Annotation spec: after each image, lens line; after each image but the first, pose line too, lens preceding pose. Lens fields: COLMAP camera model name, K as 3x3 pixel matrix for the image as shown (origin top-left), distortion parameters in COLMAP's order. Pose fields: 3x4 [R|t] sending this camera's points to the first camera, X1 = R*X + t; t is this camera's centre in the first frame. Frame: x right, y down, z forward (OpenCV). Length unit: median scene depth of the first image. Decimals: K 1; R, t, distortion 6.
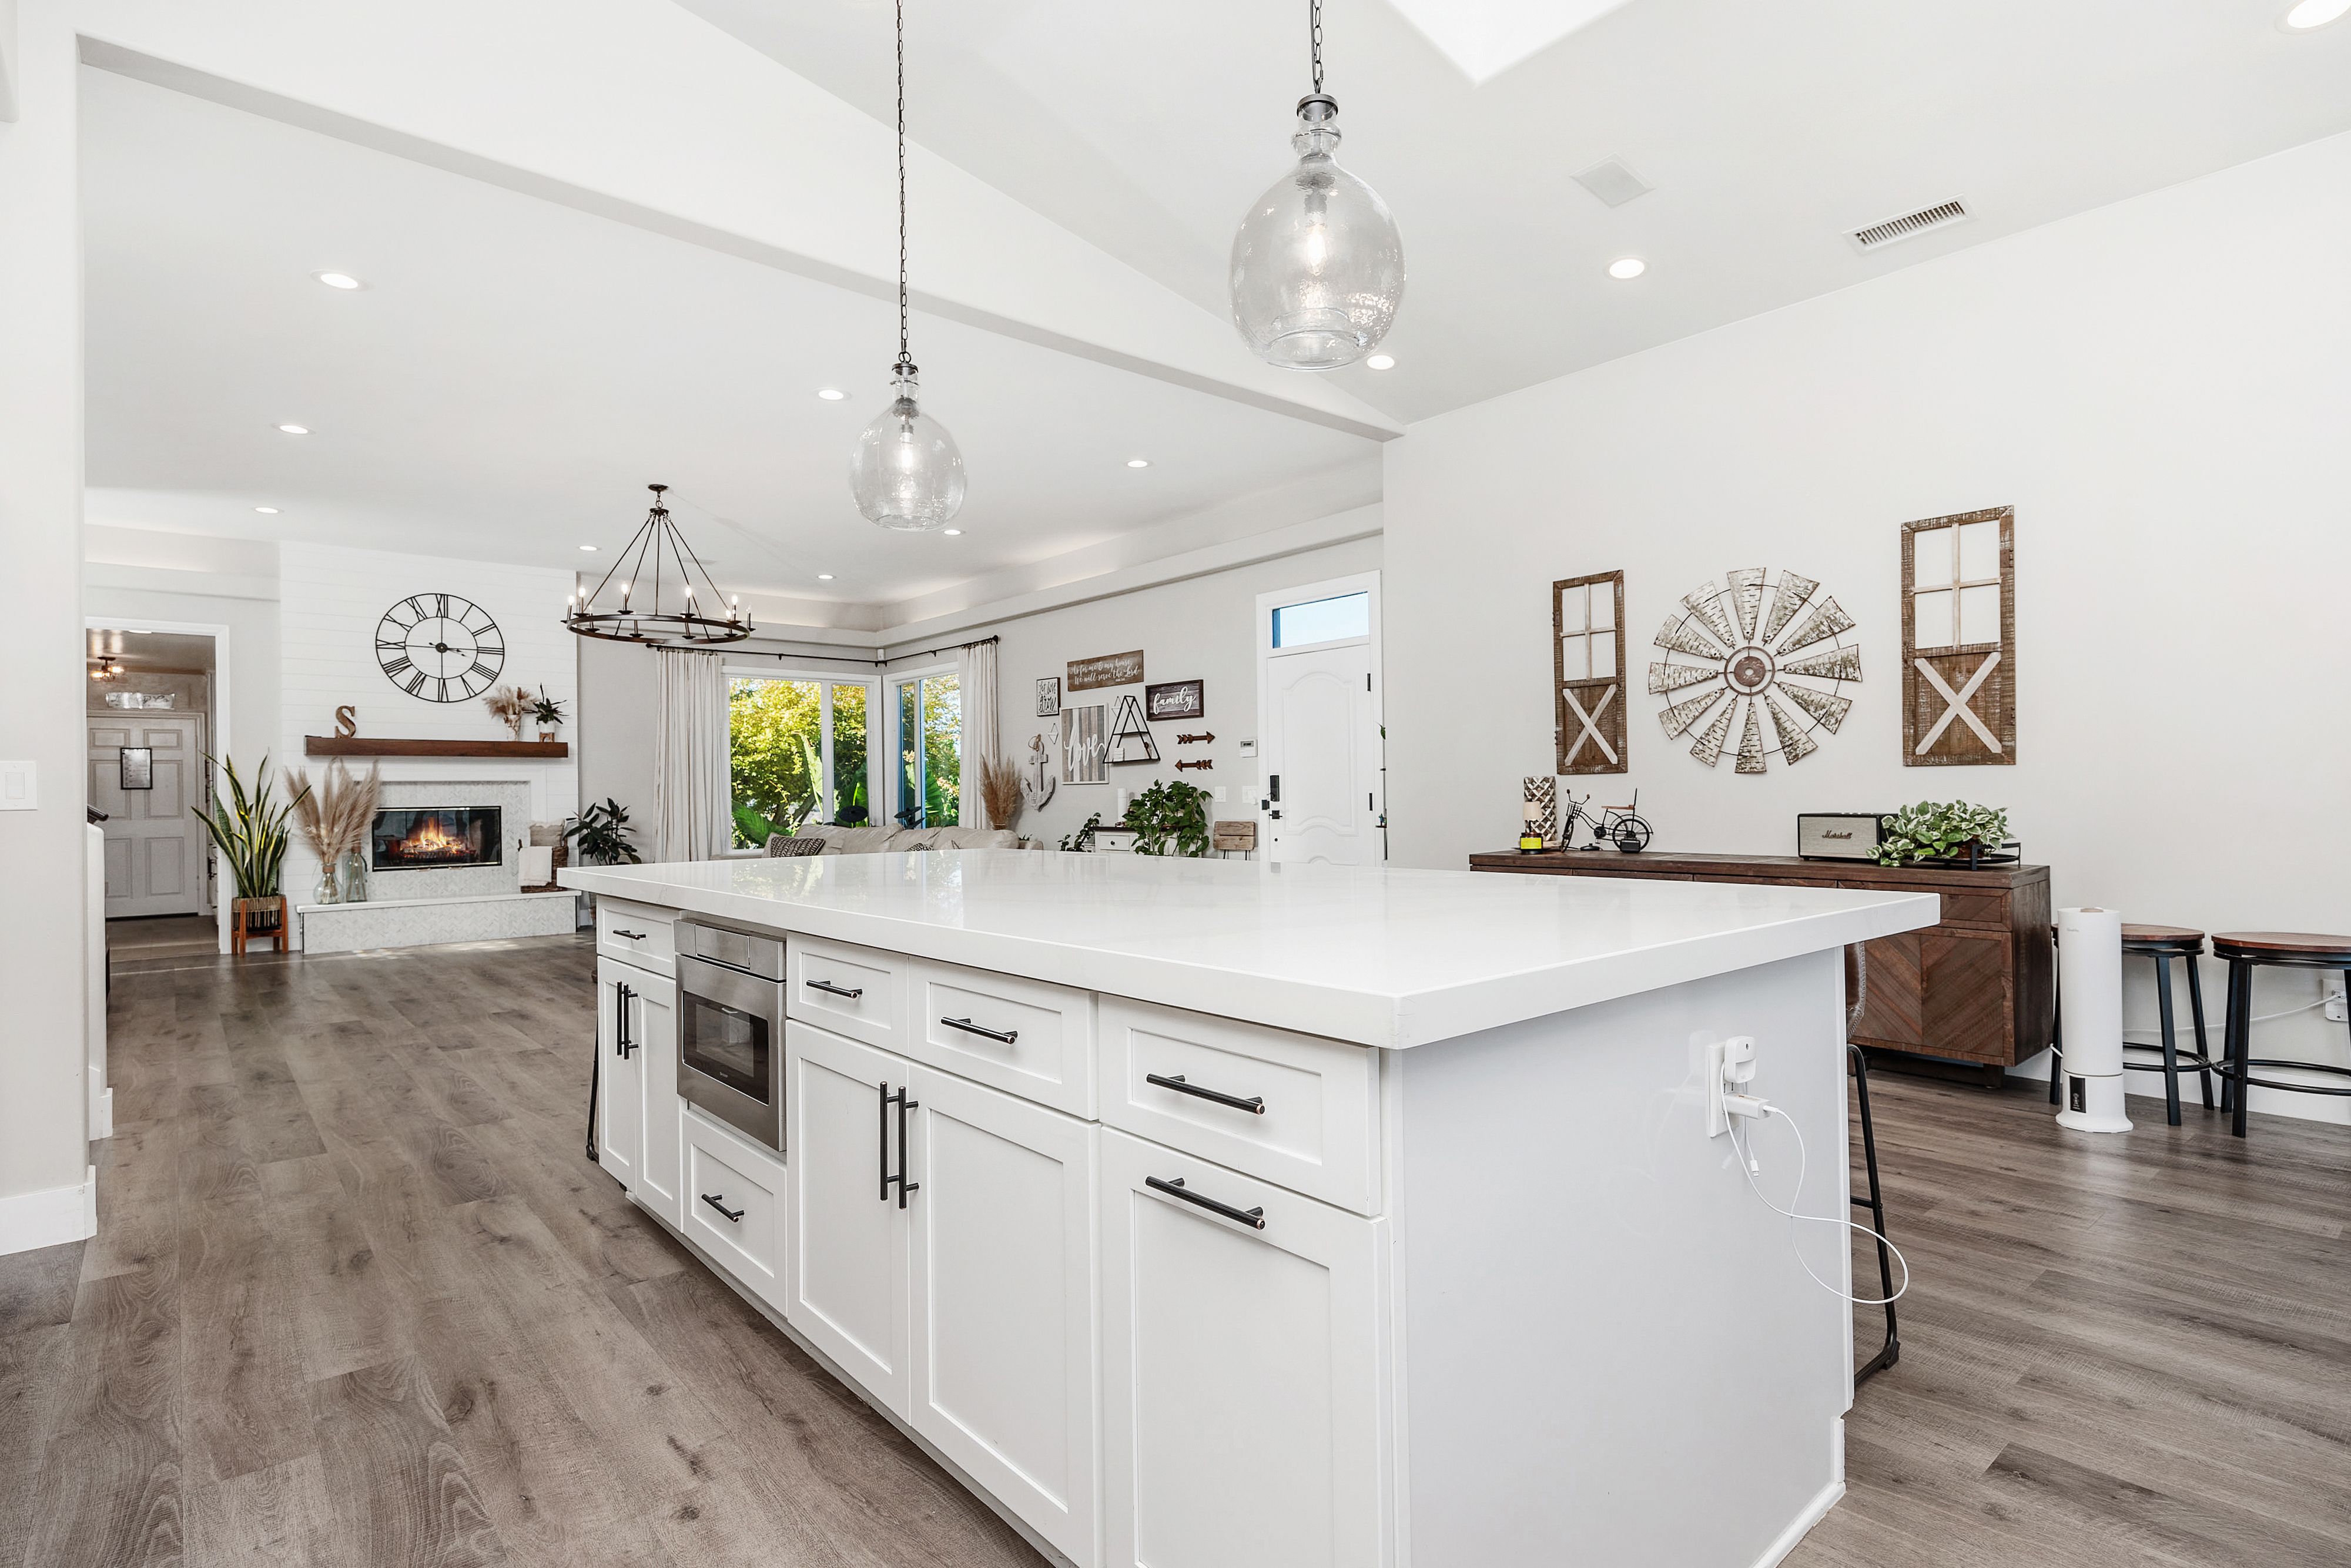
lens RADIAL K [[1165.6, 0, 1183.5], [0, 1165.6, 791.3], [0, 0, 1]] dist [0.003394, 0.000401]
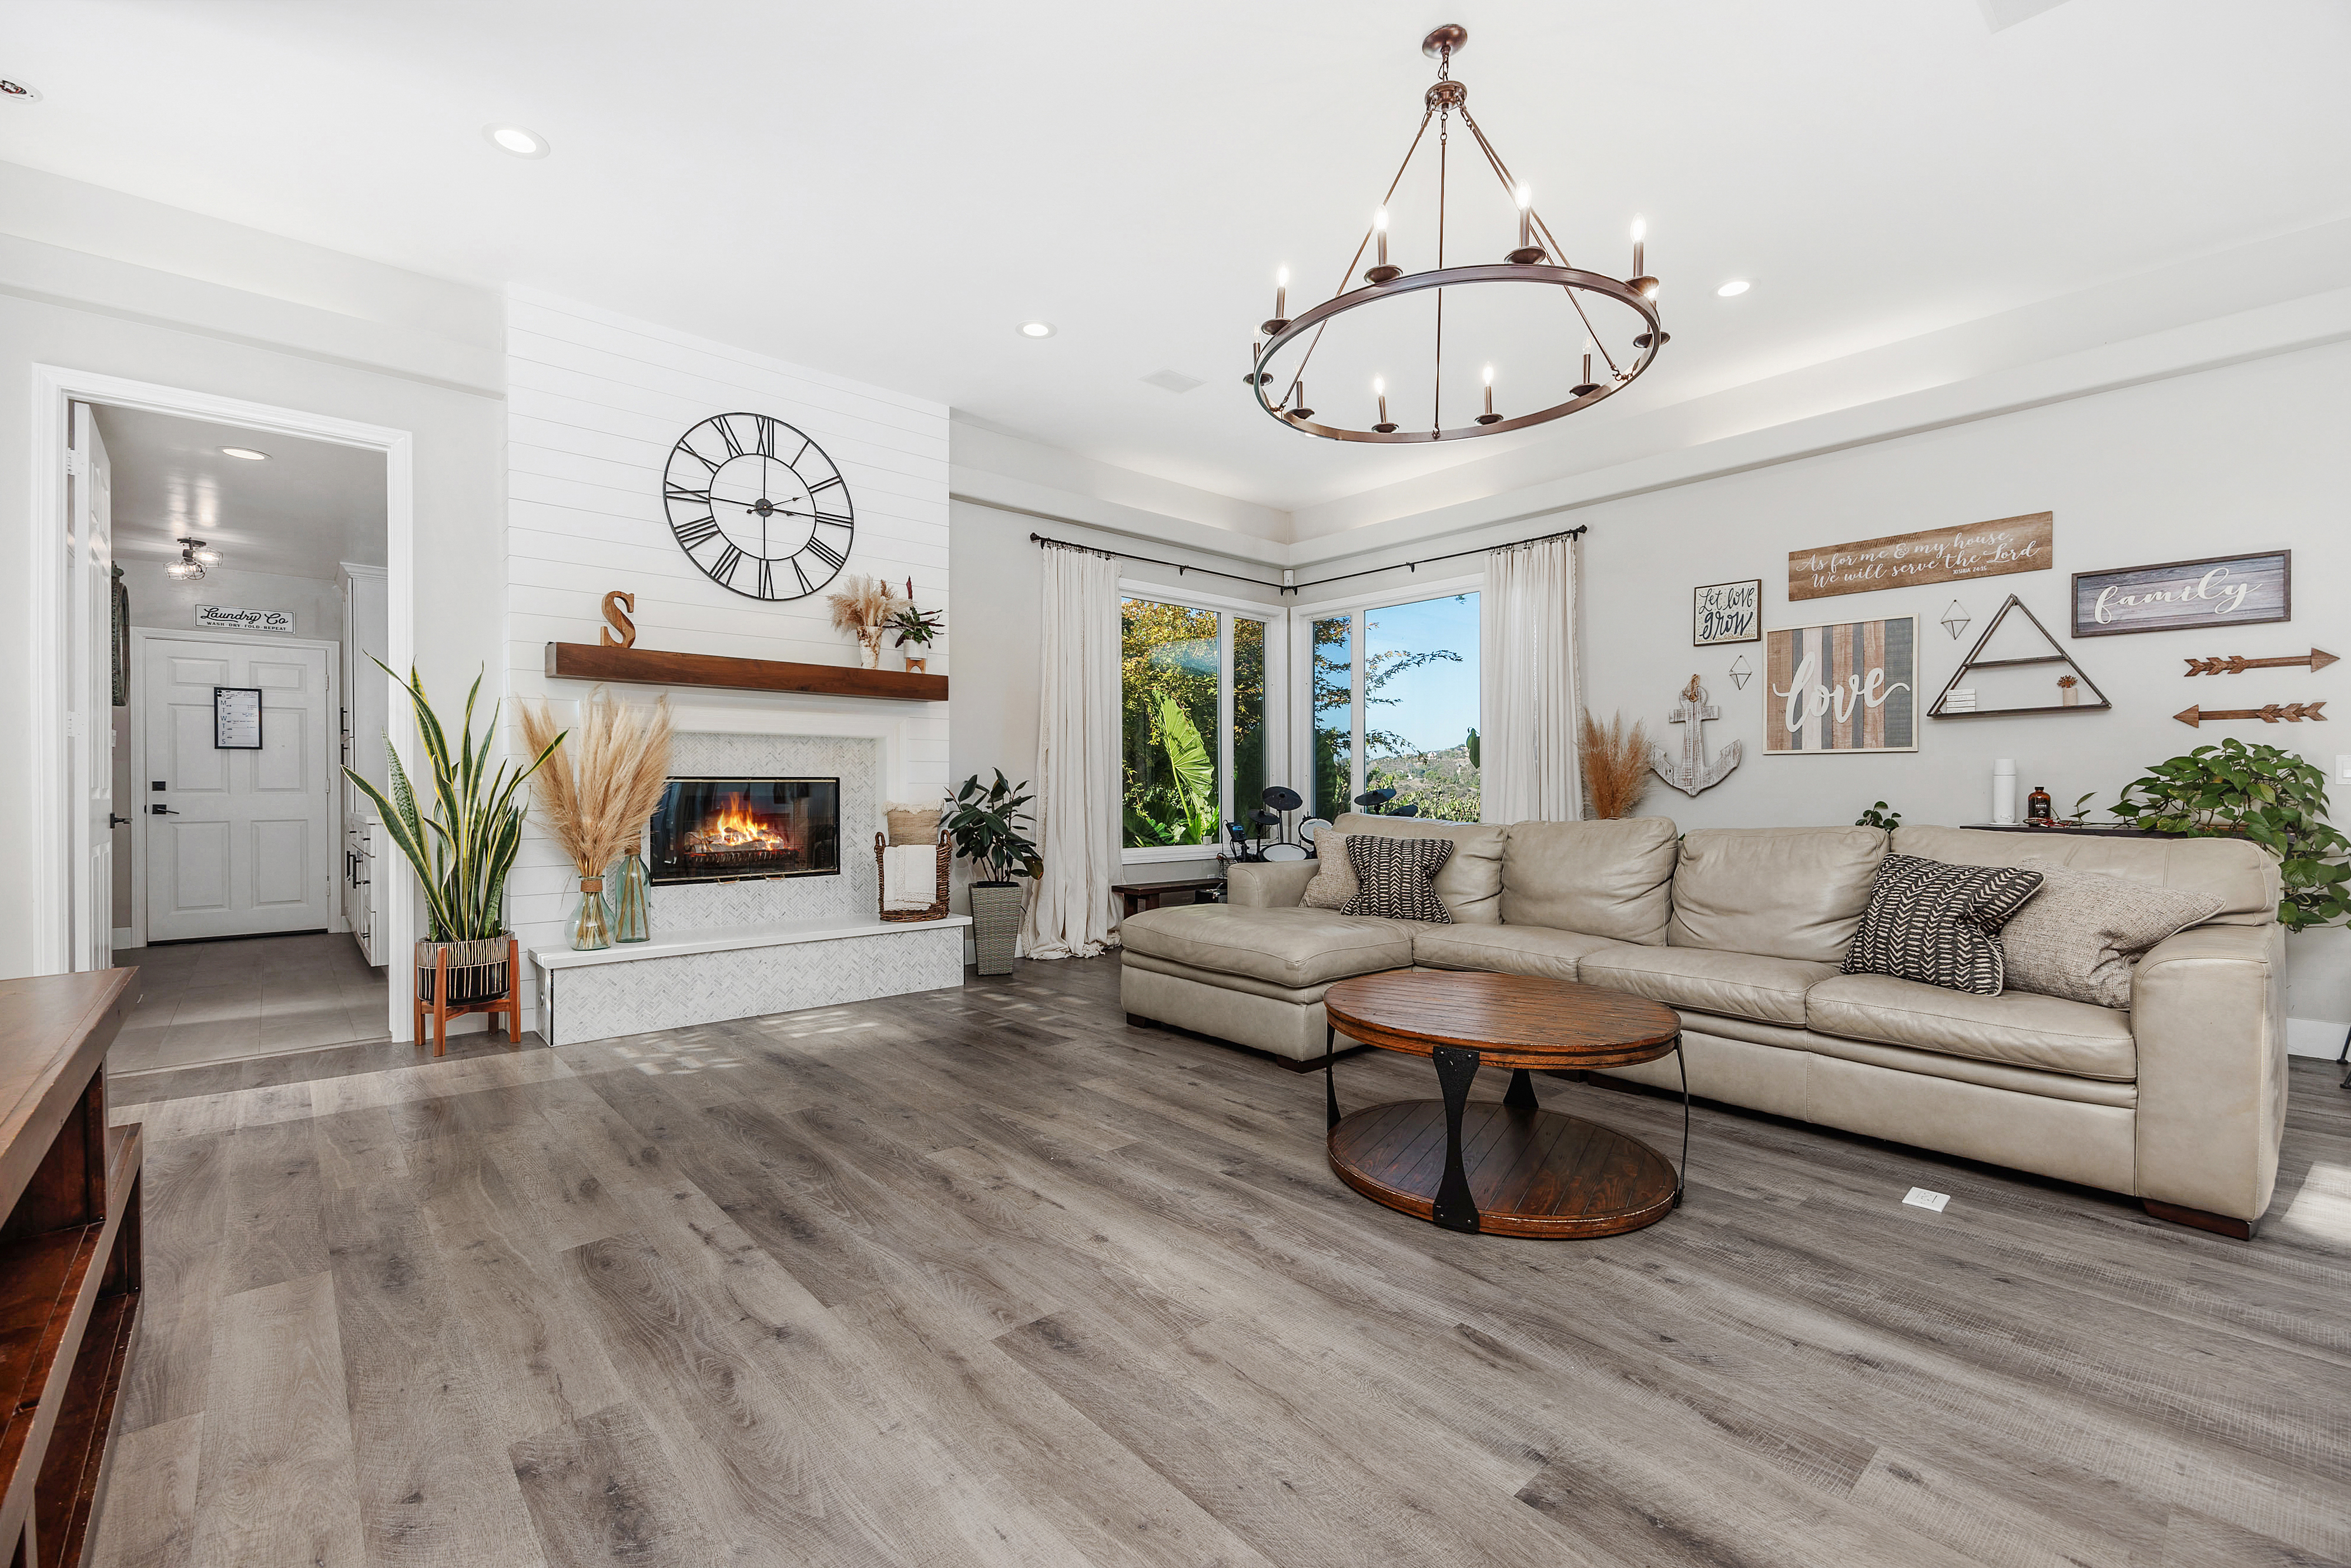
lens RADIAL K [[1004.0, 0, 1171.8], [0, 1004.0, 787.6], [0, 0, 1]] dist [0.014411, -0.000188]
pose [[0.999846, 0.014123, 0.010402, -0.439620], [-0.014165, 0.999892, 0.003991, 0.014440], [-0.010345, -0.004138, 0.999938, 0.494745]]
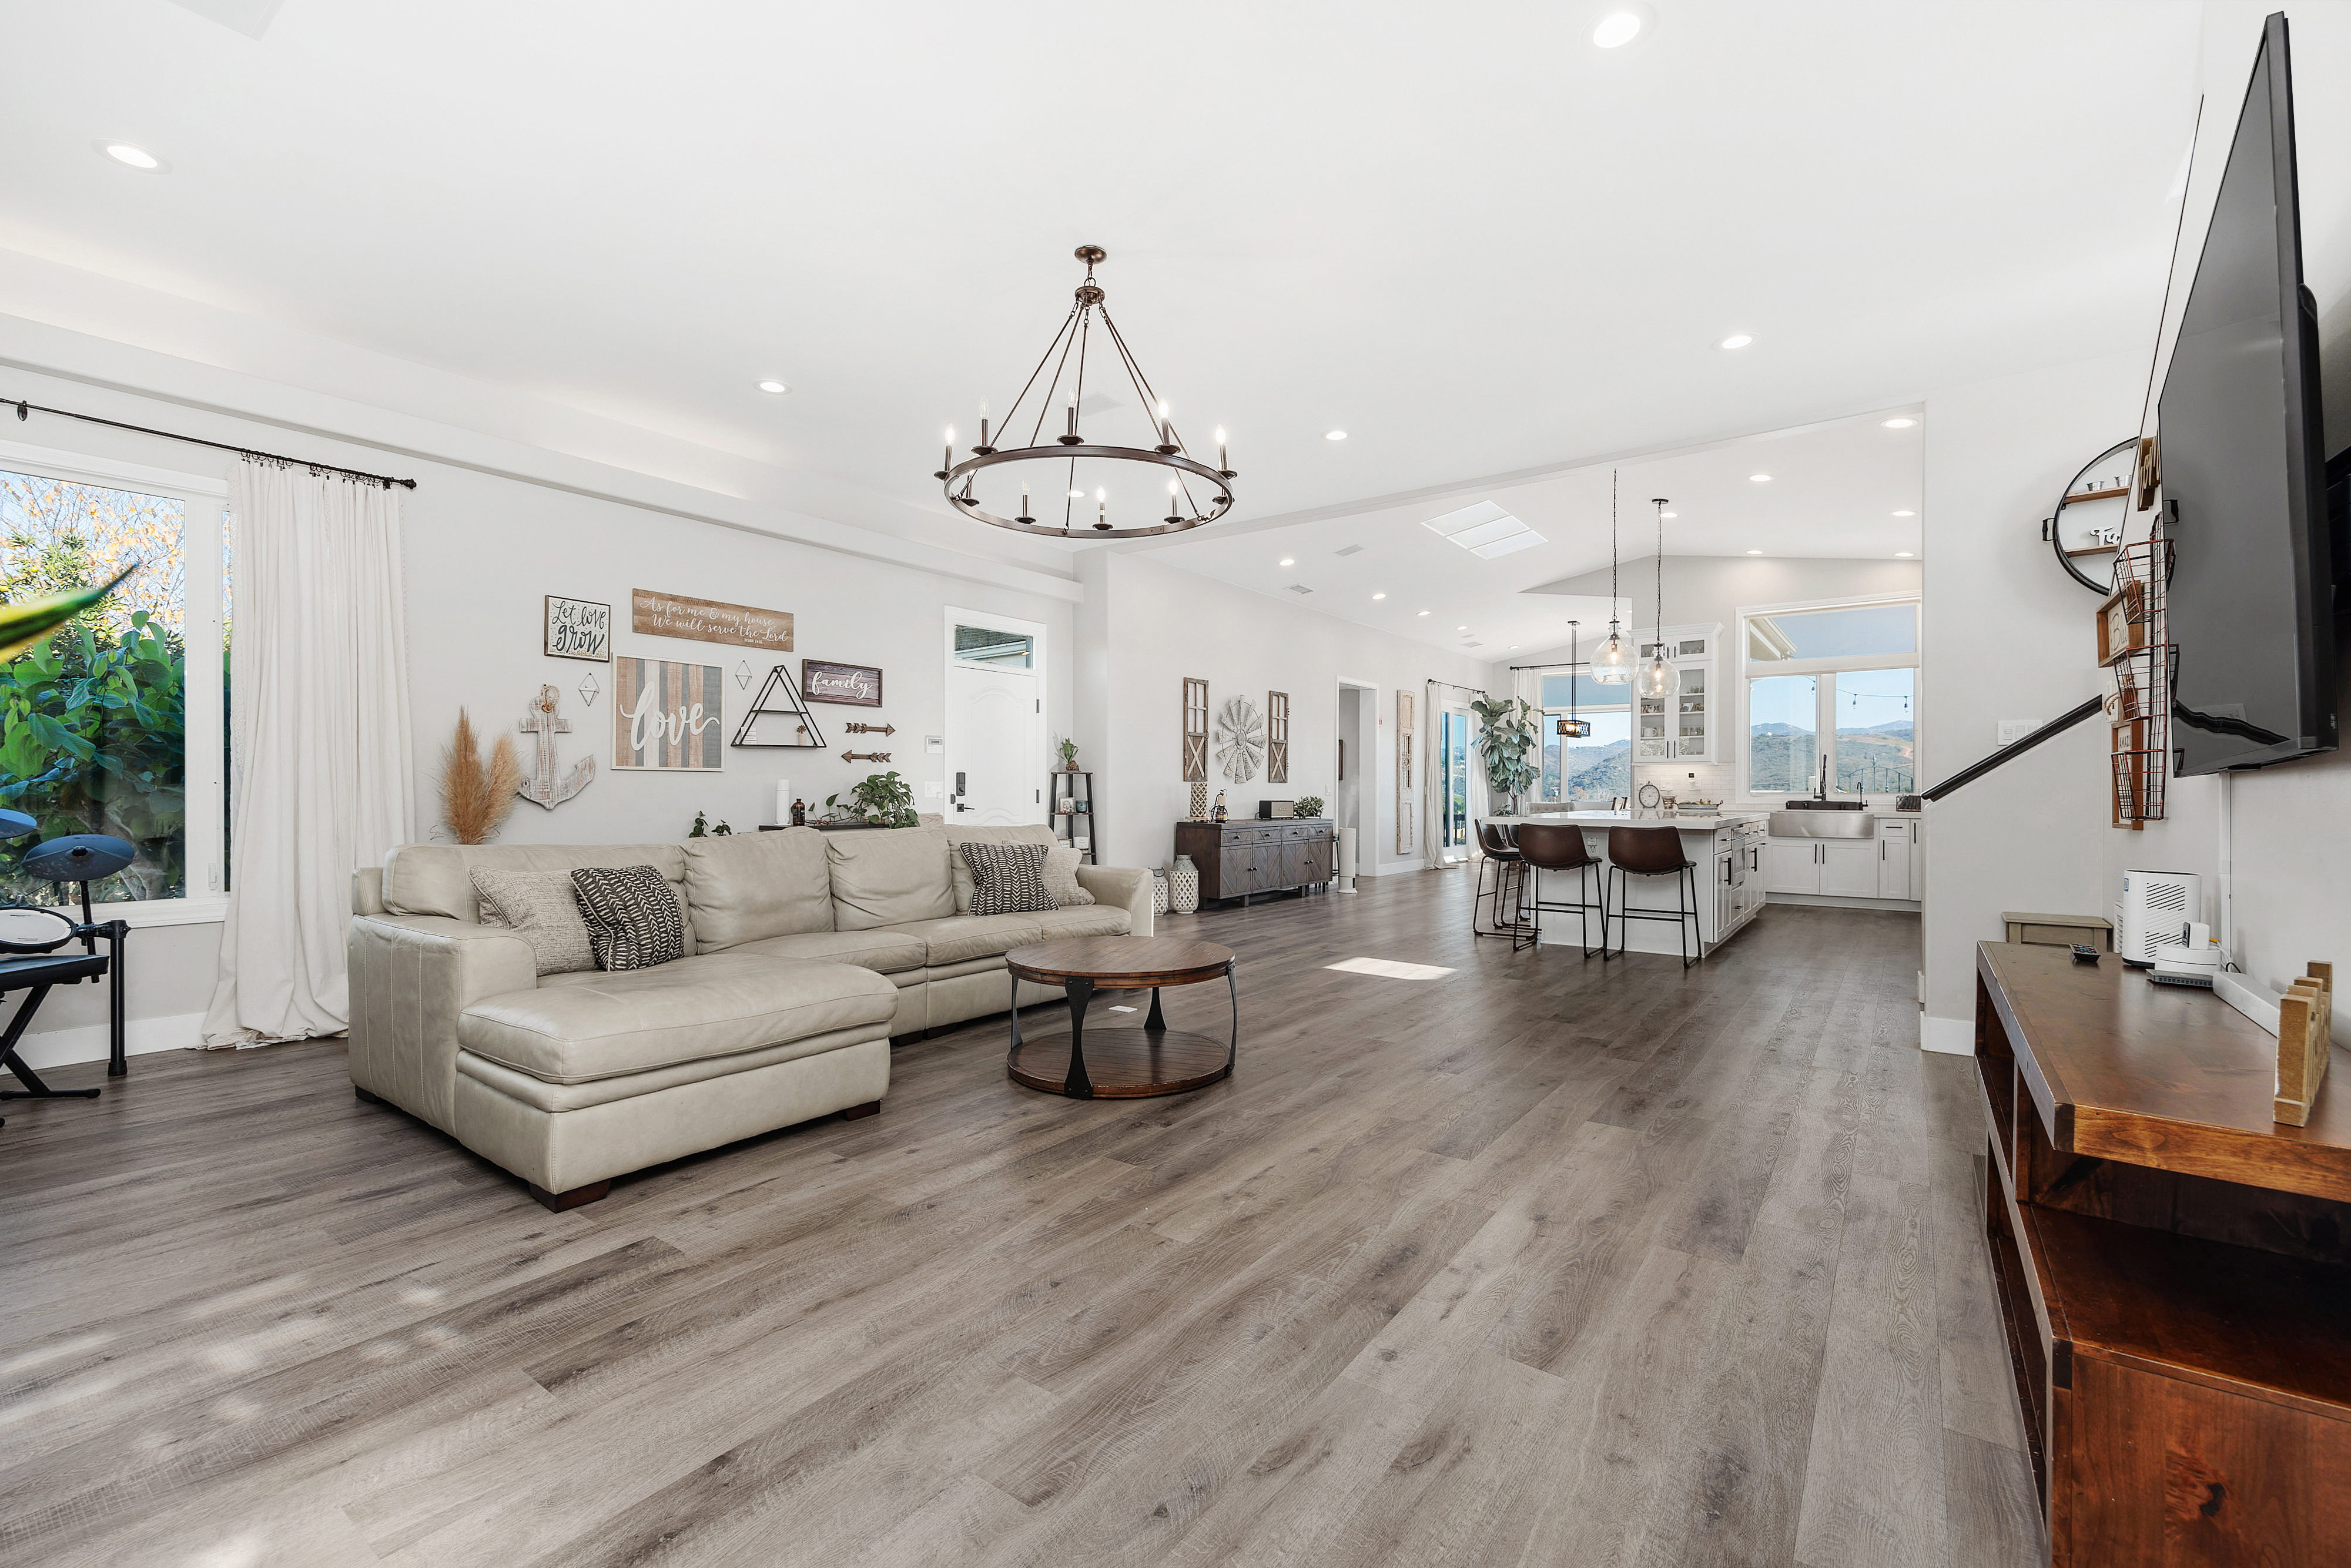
lens RADIAL K [[1004.0, 0, 1171.8], [0, 1004.0, 787.6], [0, 0, 1]] dist [0.014411, -0.000188]
pose [[-0.221341, 0.017070, 0.975047, -0.759601], [-0.000320, 0.999845, -0.017576, 0.014721], [-0.975196, -0.004203, -0.221301, 0.855527]]
